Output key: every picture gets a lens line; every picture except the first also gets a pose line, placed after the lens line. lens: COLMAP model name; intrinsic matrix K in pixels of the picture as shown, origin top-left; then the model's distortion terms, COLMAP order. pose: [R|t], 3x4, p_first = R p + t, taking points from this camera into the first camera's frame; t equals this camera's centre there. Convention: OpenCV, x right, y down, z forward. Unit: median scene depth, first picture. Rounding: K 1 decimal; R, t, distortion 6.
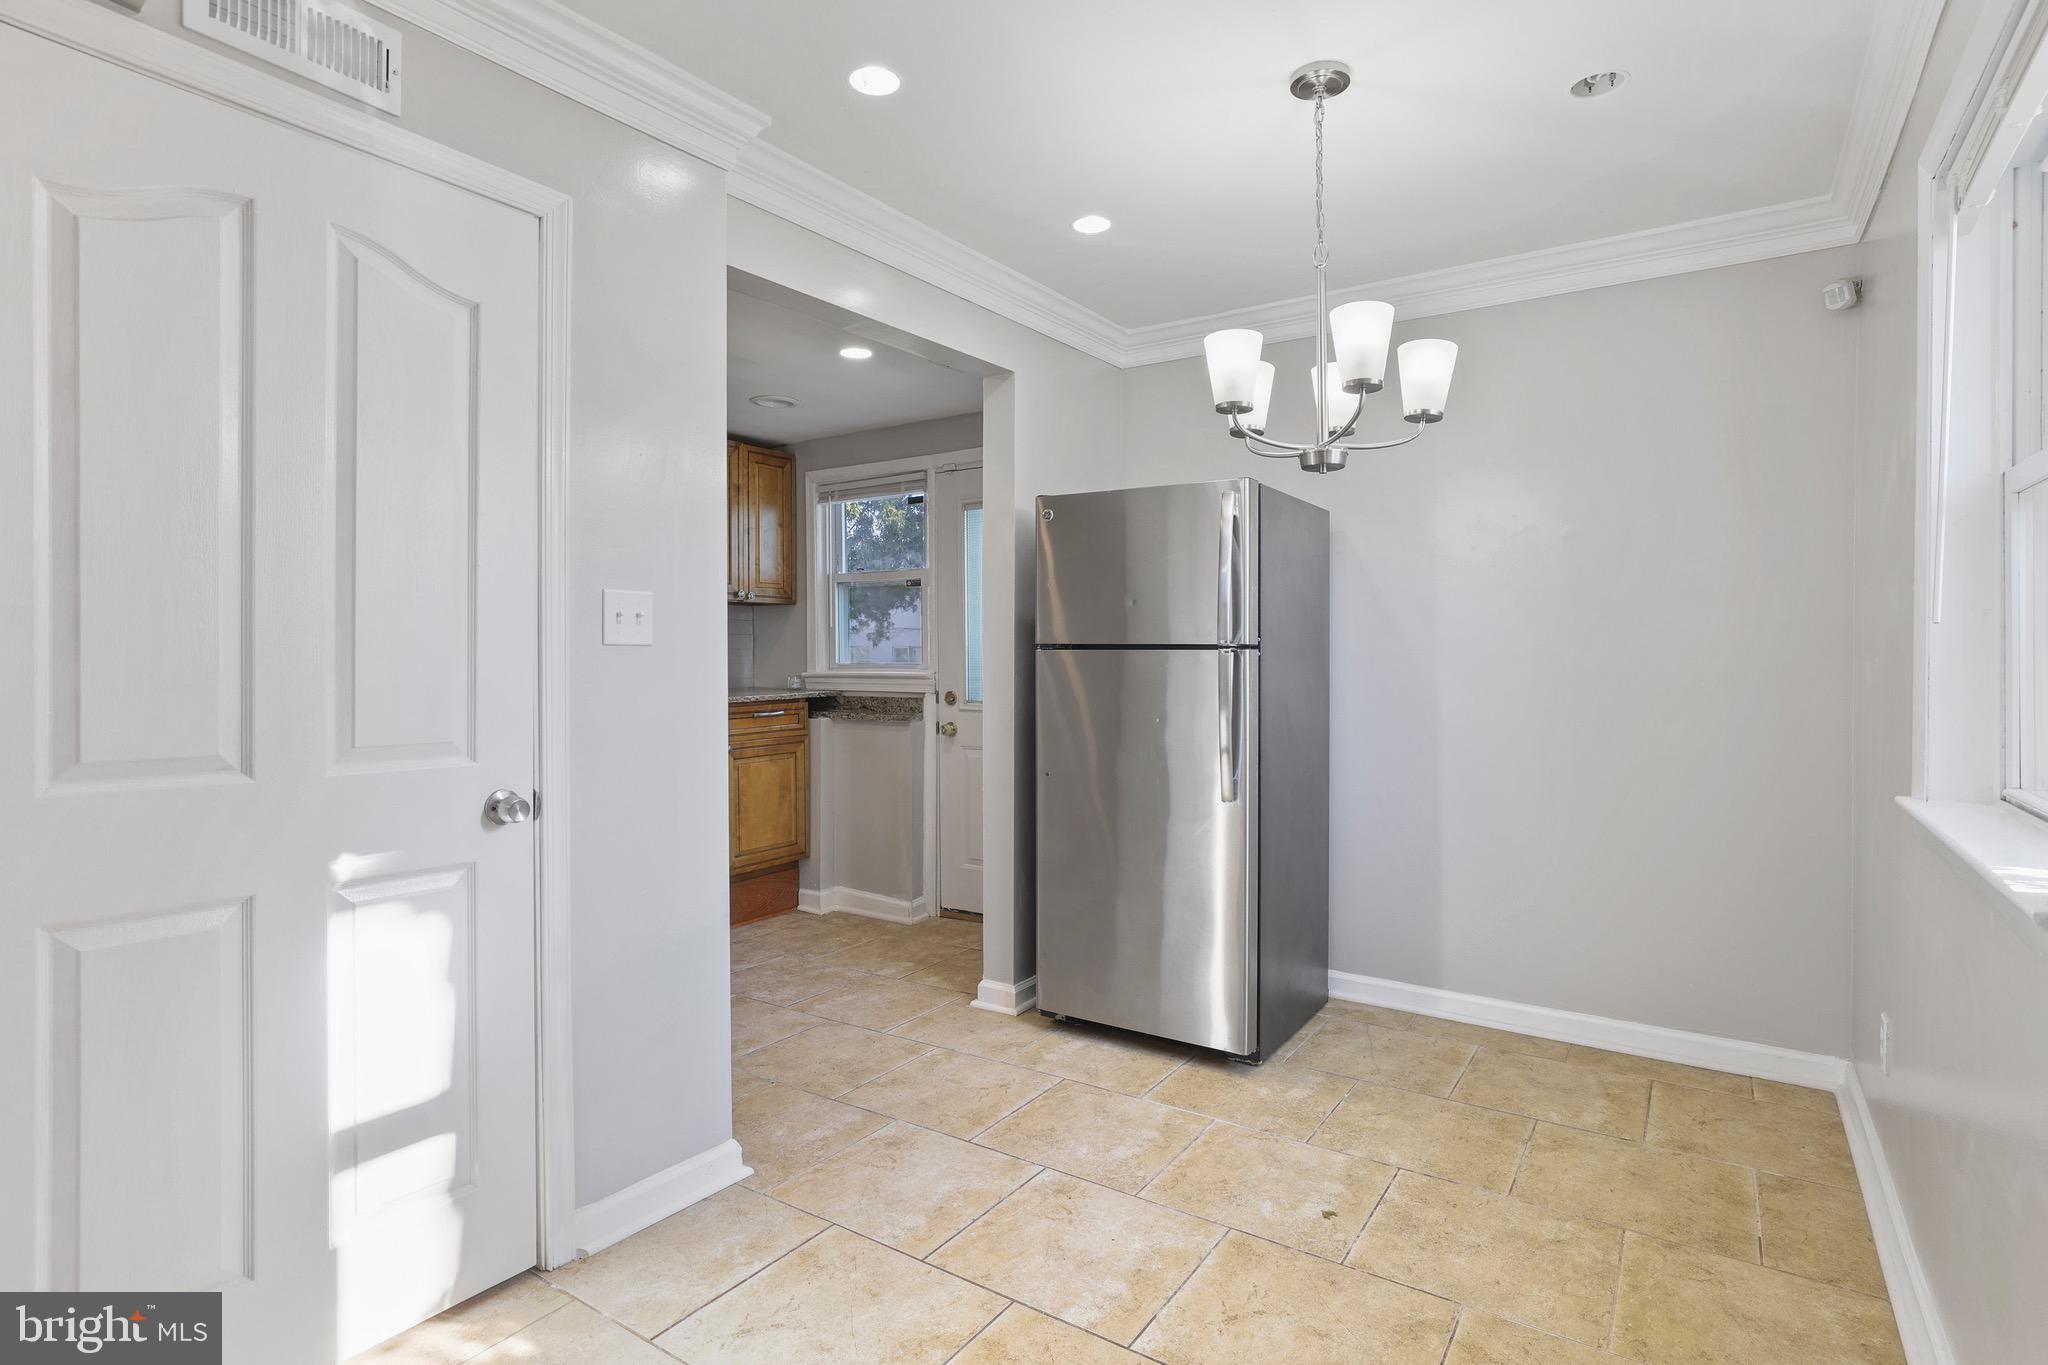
lens RADIAL K [[1025.6, 0, 1009.7], [0, 1025.6, 678.4], [0, 0, 1]] dist [-0.014018, 0.002138]
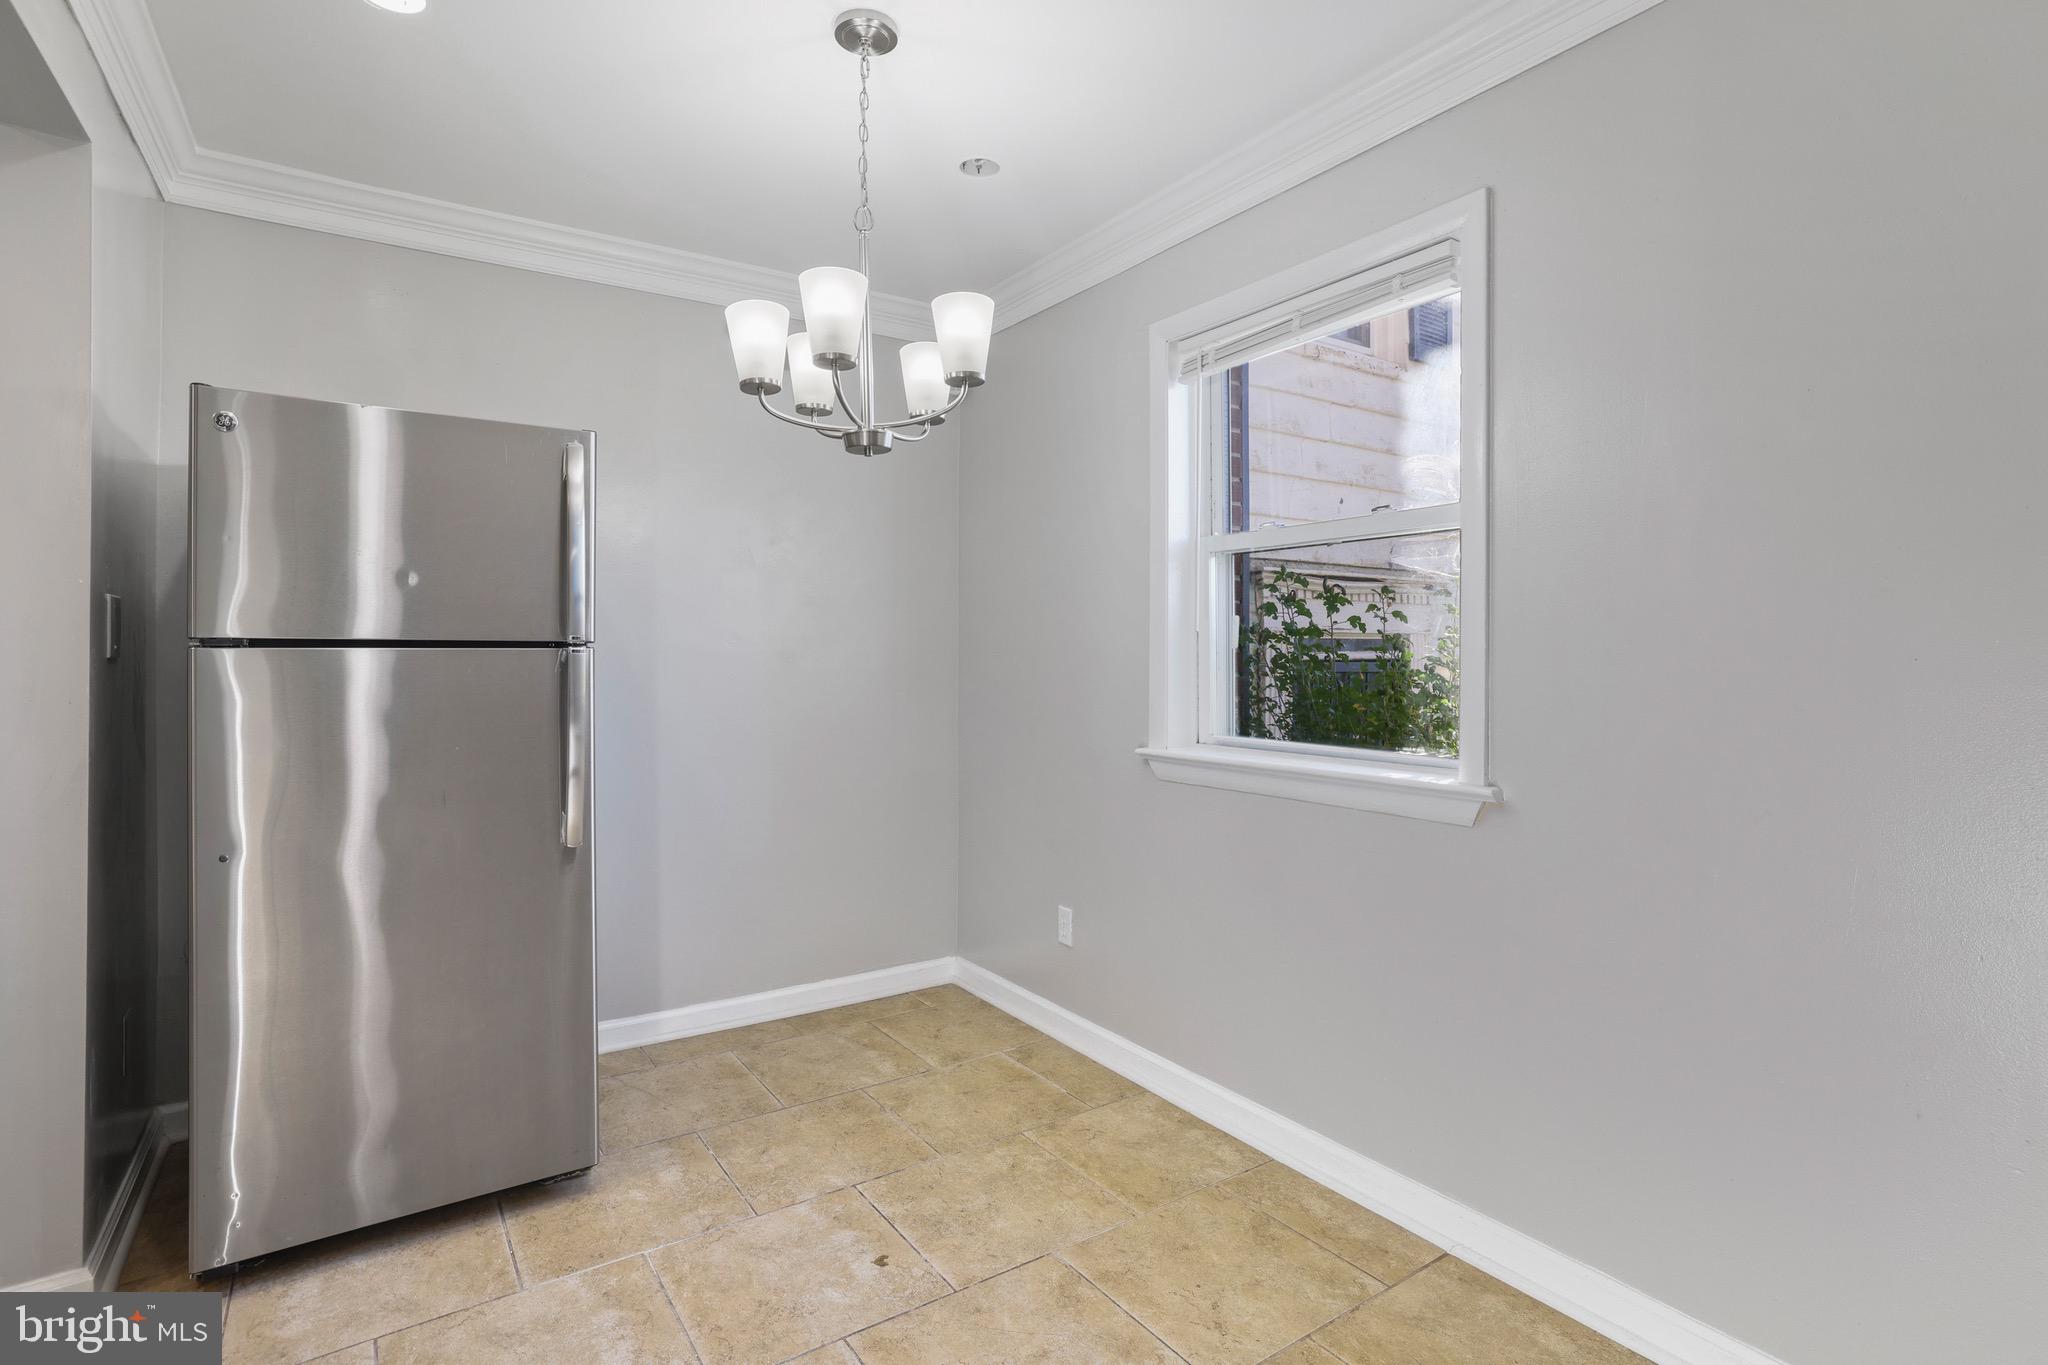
lens RADIAL K [[1000.3, 0, 1027.7], [0, 1000.3, 655.3], [0, 0, 1]] dist [-0.038588, 0.019088]
pose [[0.365215, -0.000531, 0.930923, -0.368750], [0.023267, 0.999693, -0.008558, -0.008559], [-0.930632, 0.024786, 0.365115, 0.422197]]
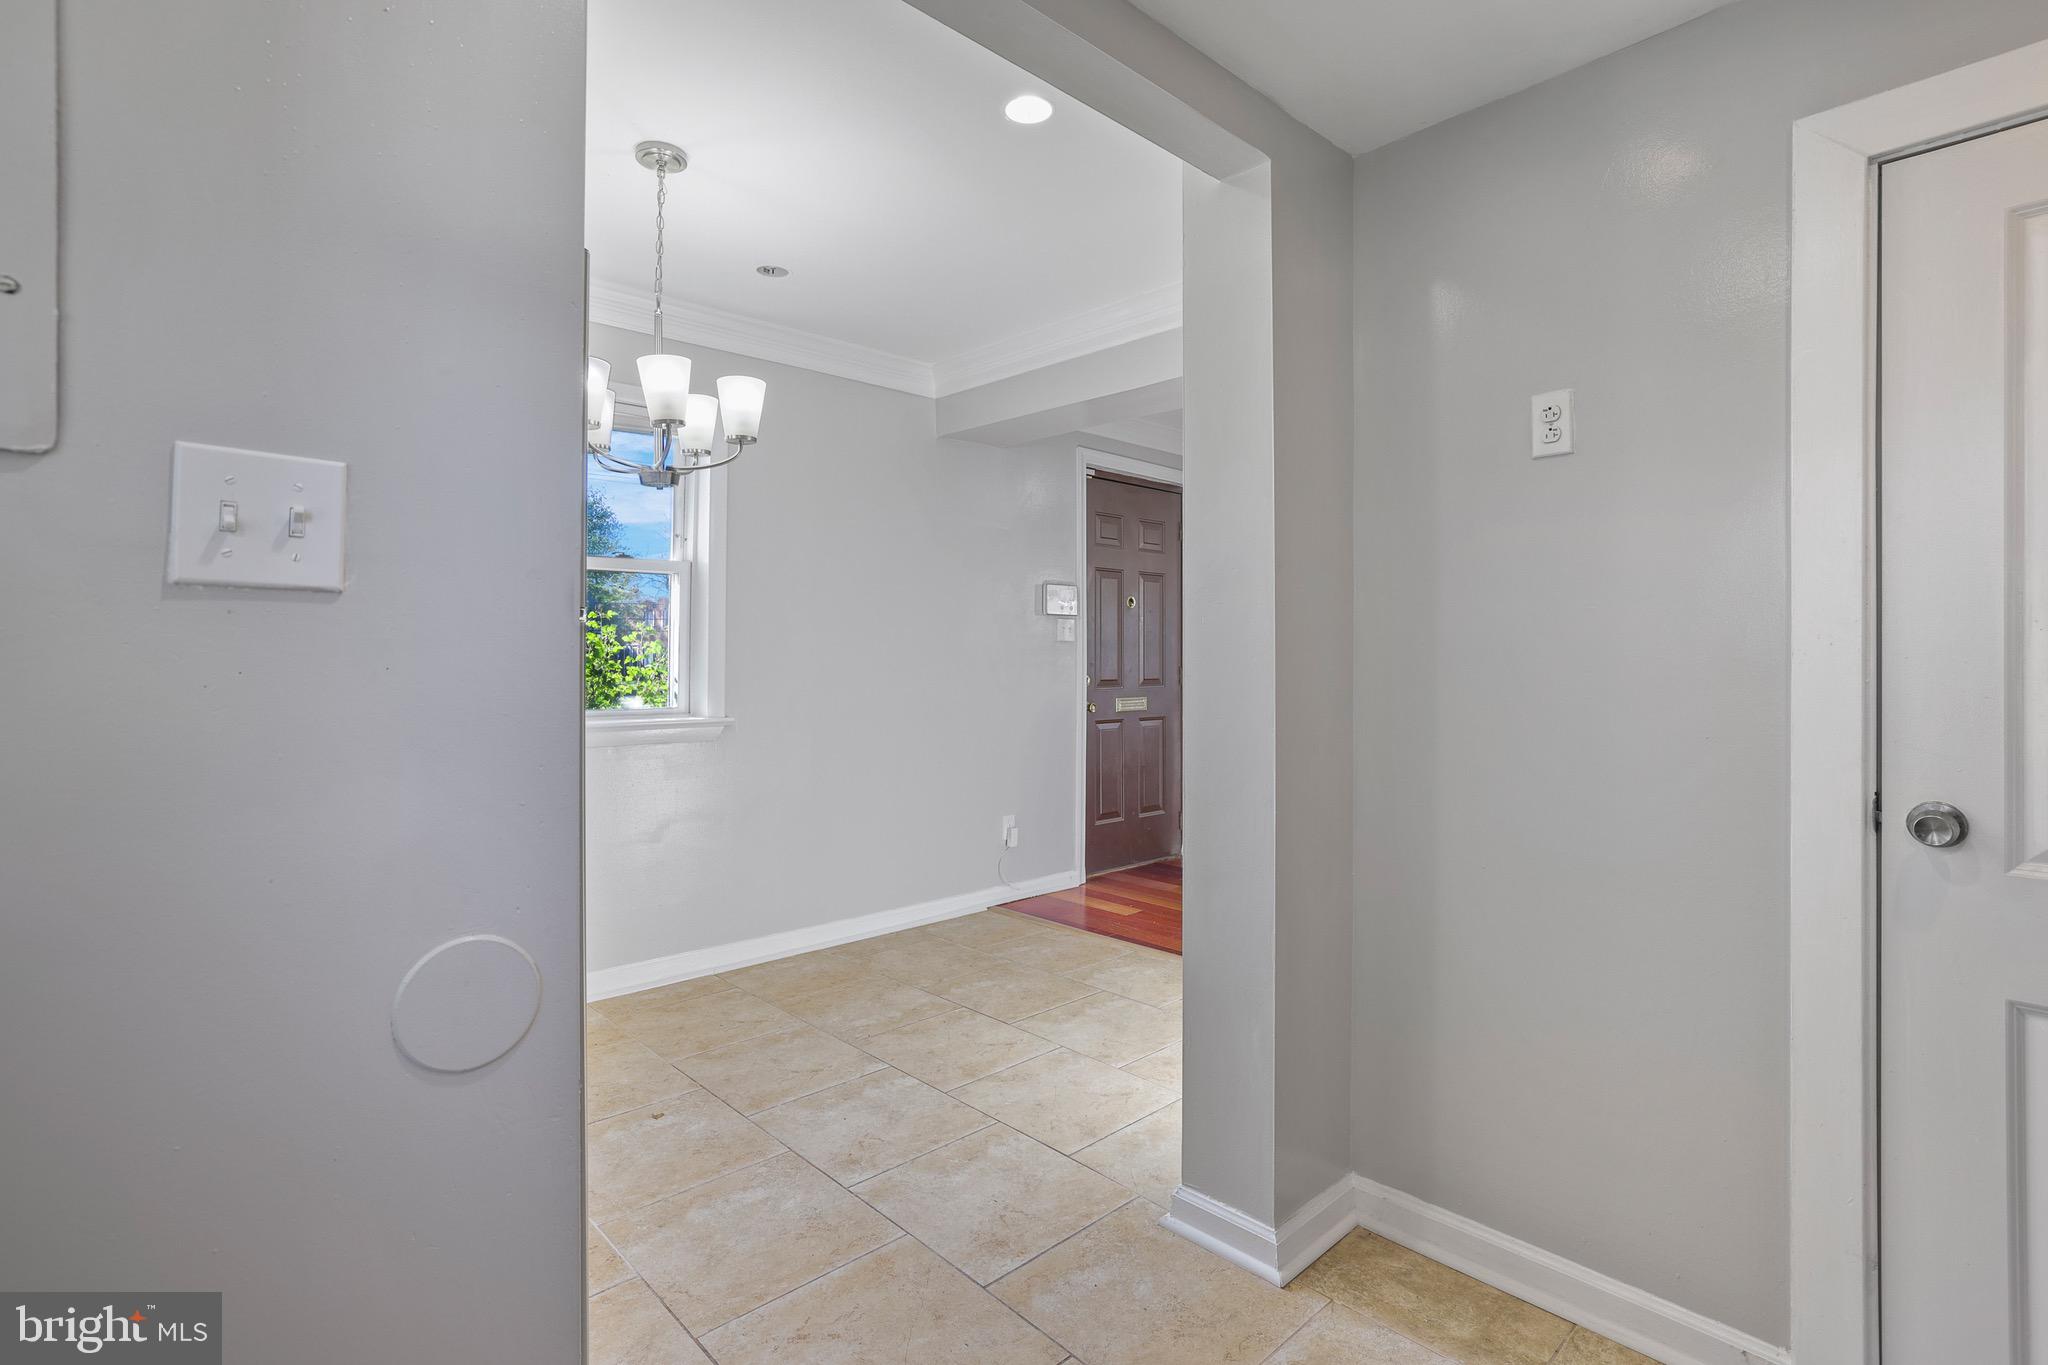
lens RADIAL K [[979.9, 0, 1013.8], [0, 979.9, 643.1], [0, 0, 1]] dist [-0.041448, 0.016470]
pose [[-0.976622, -0.000208, 0.214965, -0.262943], [0.001992, 0.999948, 0.010019, -0.027935], [-0.214956, 0.010213, -0.976570, 1.574115]]
